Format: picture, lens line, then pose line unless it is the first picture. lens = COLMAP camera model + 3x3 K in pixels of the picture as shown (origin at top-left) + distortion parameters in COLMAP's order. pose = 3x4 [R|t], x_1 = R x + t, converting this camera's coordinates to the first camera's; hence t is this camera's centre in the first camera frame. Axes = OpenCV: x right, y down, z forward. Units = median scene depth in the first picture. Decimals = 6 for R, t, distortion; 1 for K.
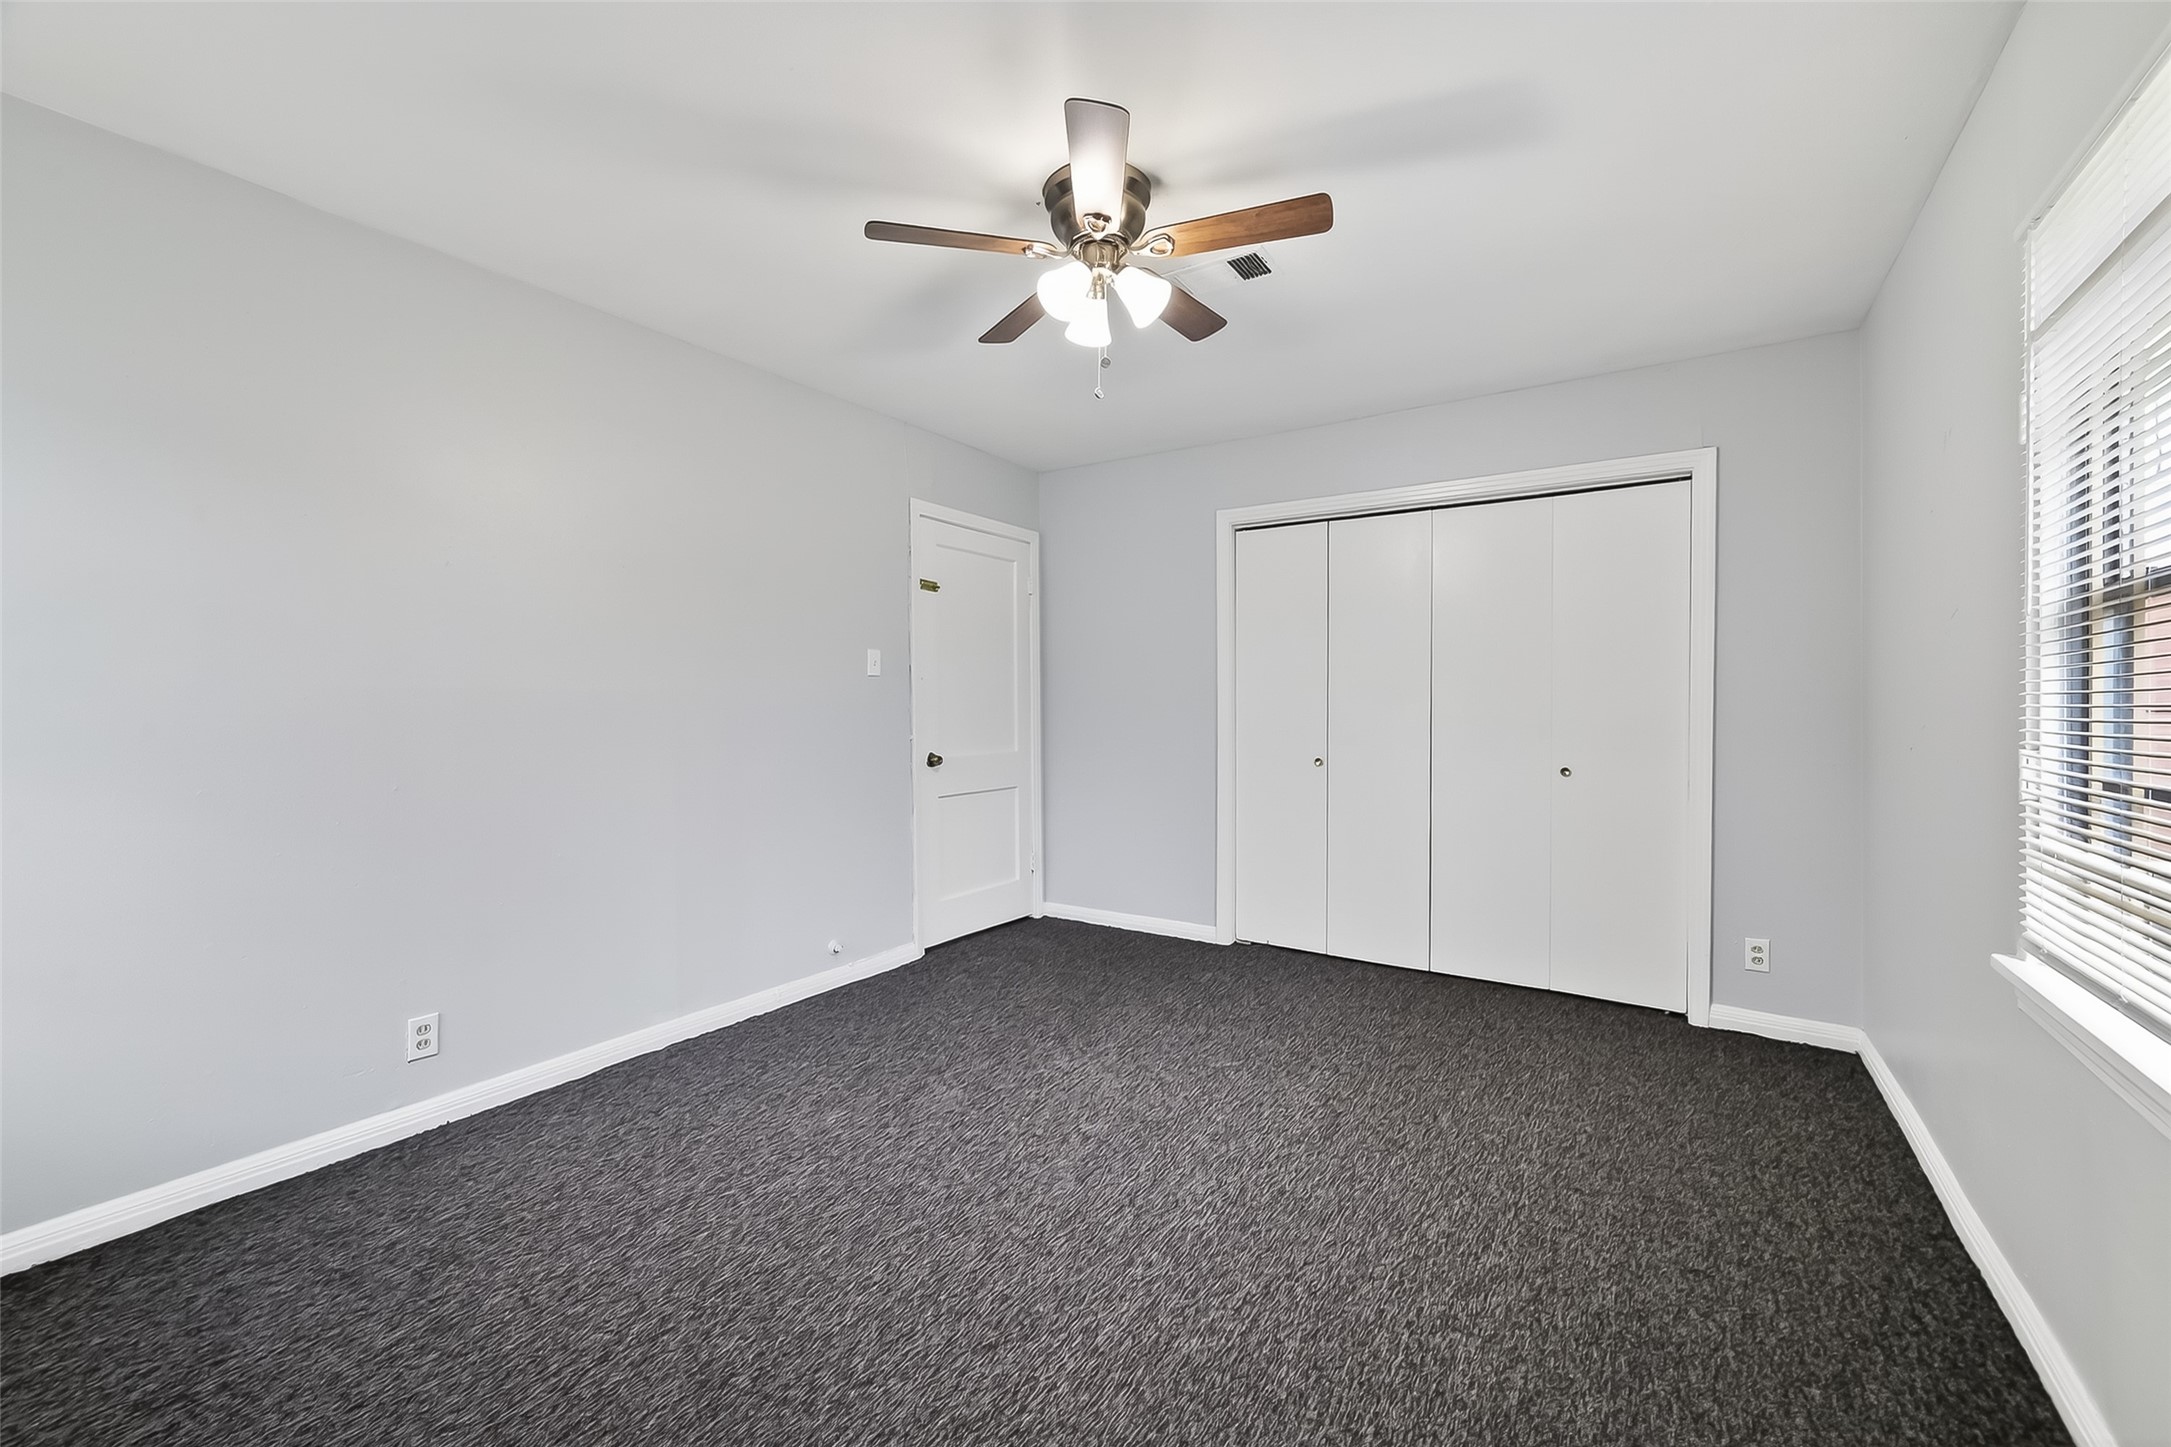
lens RADIAL K [[864.9, 0, 1107.0], [0, 864.9, 725.9], [0, 0, 1]] dist [0.003880, 0.000035]
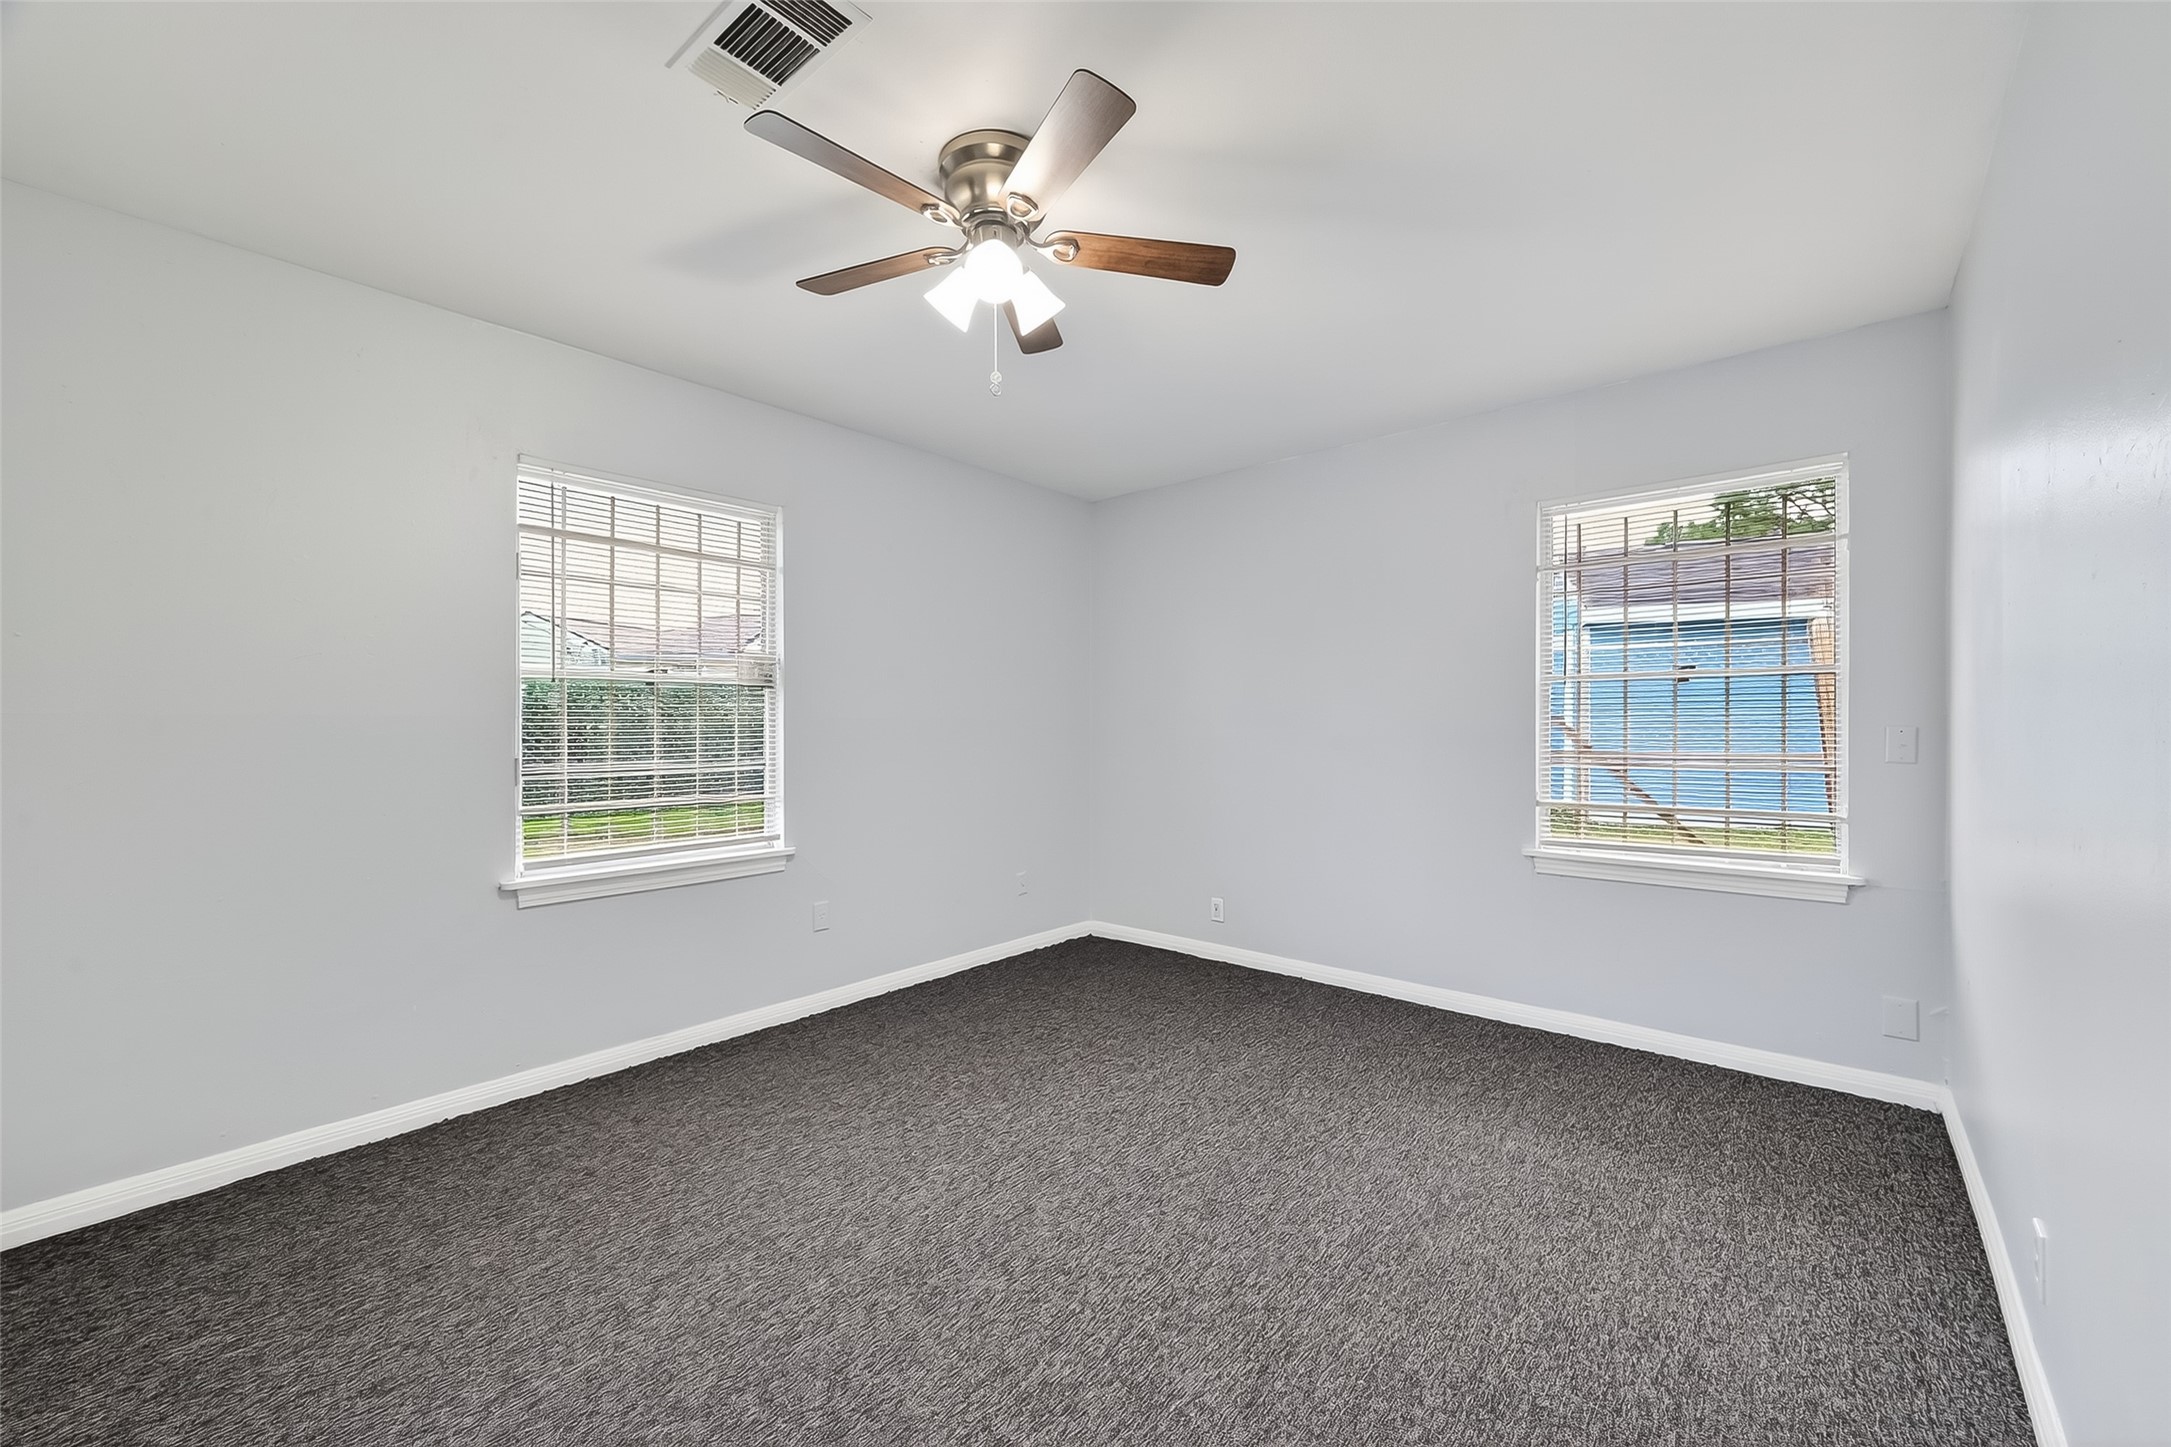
lens RADIAL K [[864.9, 0, 1107.0], [0, 864.9, 725.9], [0, 0, 1]] dist [0.003880, 0.000035]
pose [[-0.991973, 0.007257, 0.126244, -0.245878], [0.010262, 0.999679, 0.023174, -0.048484], [-0.126035, 0.024284, -0.991728, 1.951447]]
